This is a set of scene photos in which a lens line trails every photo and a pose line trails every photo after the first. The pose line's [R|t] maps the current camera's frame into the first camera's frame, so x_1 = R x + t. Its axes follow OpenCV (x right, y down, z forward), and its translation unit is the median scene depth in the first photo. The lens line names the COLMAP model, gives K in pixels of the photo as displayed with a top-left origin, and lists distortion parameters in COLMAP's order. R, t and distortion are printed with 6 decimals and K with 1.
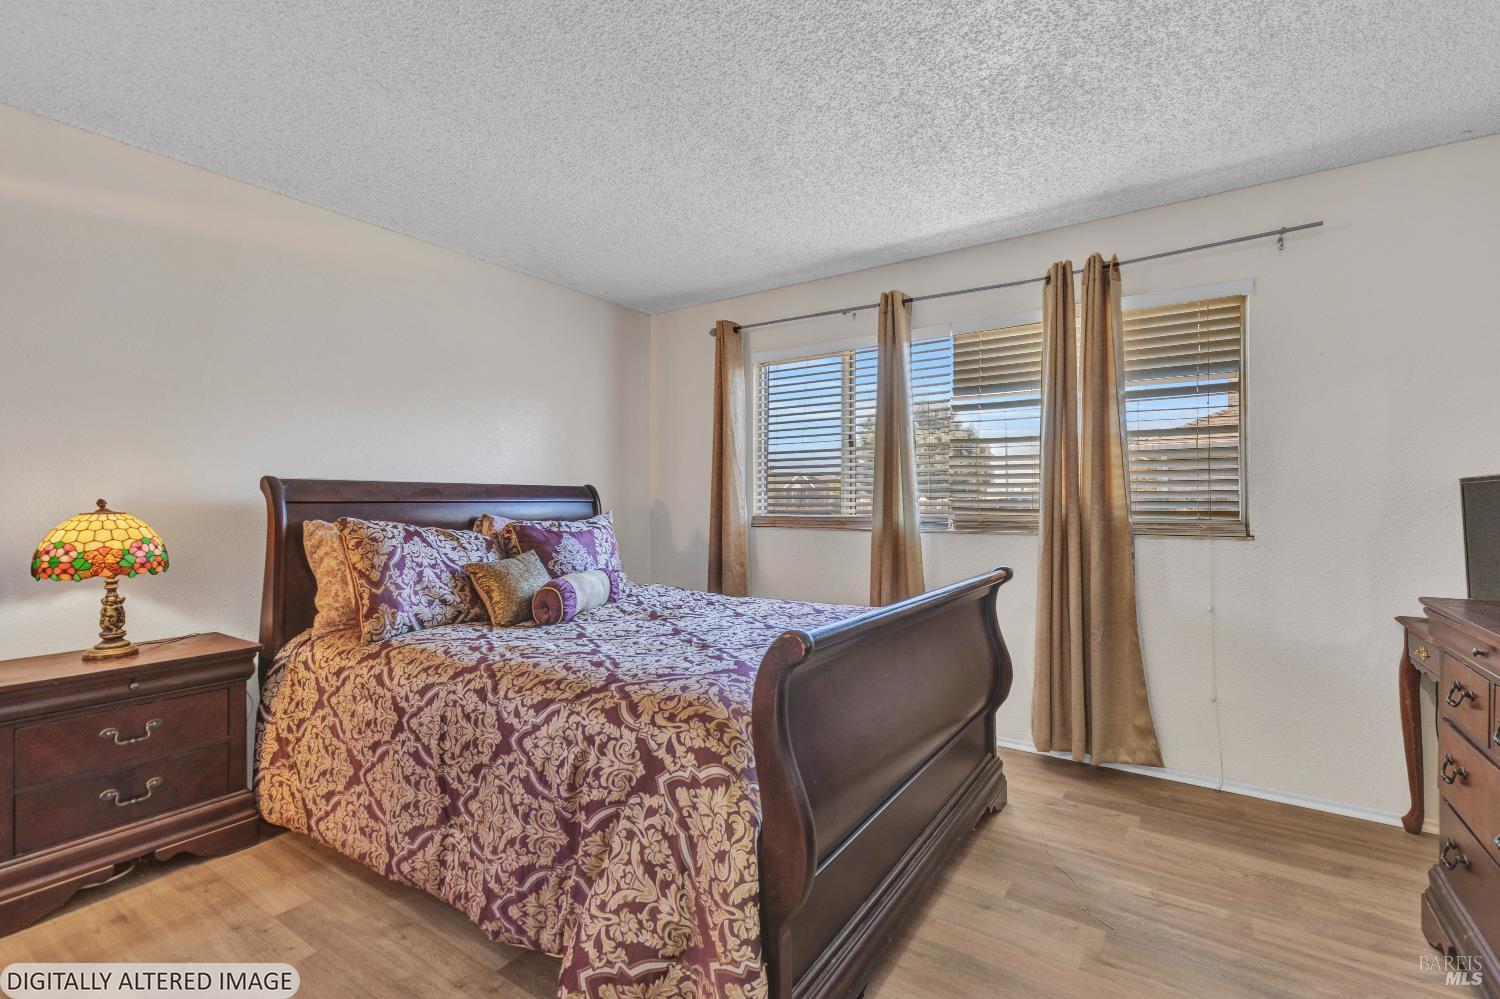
lens RADIAL K [[683.2, 0, 790.5], [0, 683.2, 491.9], [0, 0, 1]] dist [0.002082, 0.000012]
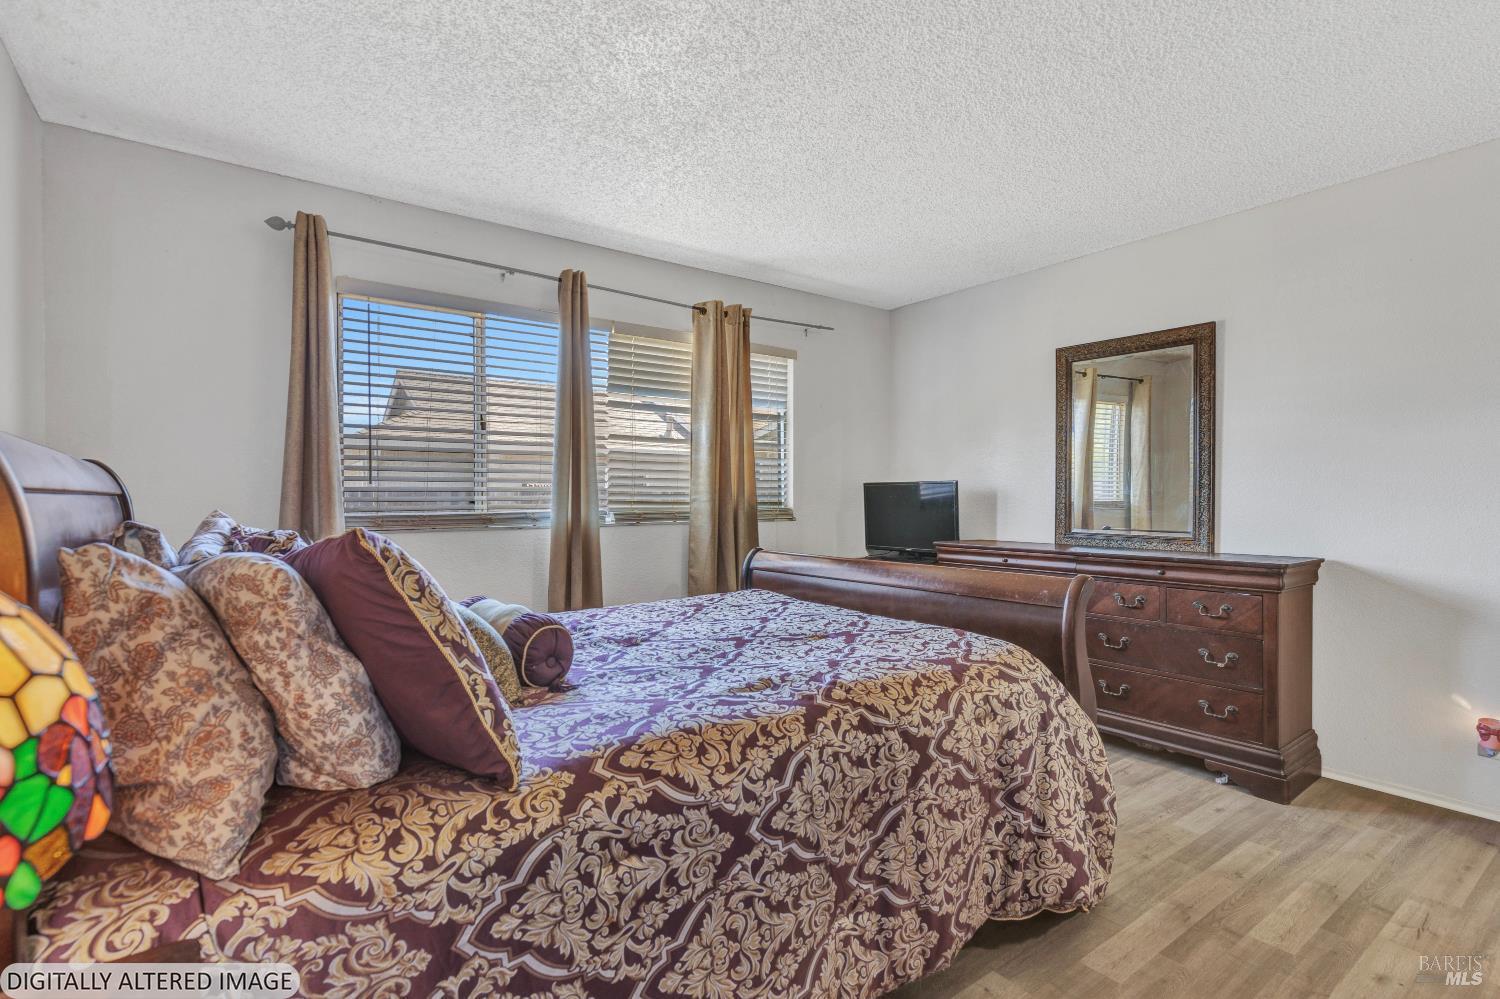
lens RADIAL K [[683.2, 0, 754.3], [0, 683.2, 504.2], [0, 0, 1]] dist [0.002082, 0.000012]
pose [[0.357101, -0.007956, 0.934032, -1.083064], [-0.011807, 0.999845, 0.013030, 0.019956], [-0.933991, -0.015682, 0.356952, 0.726070]]
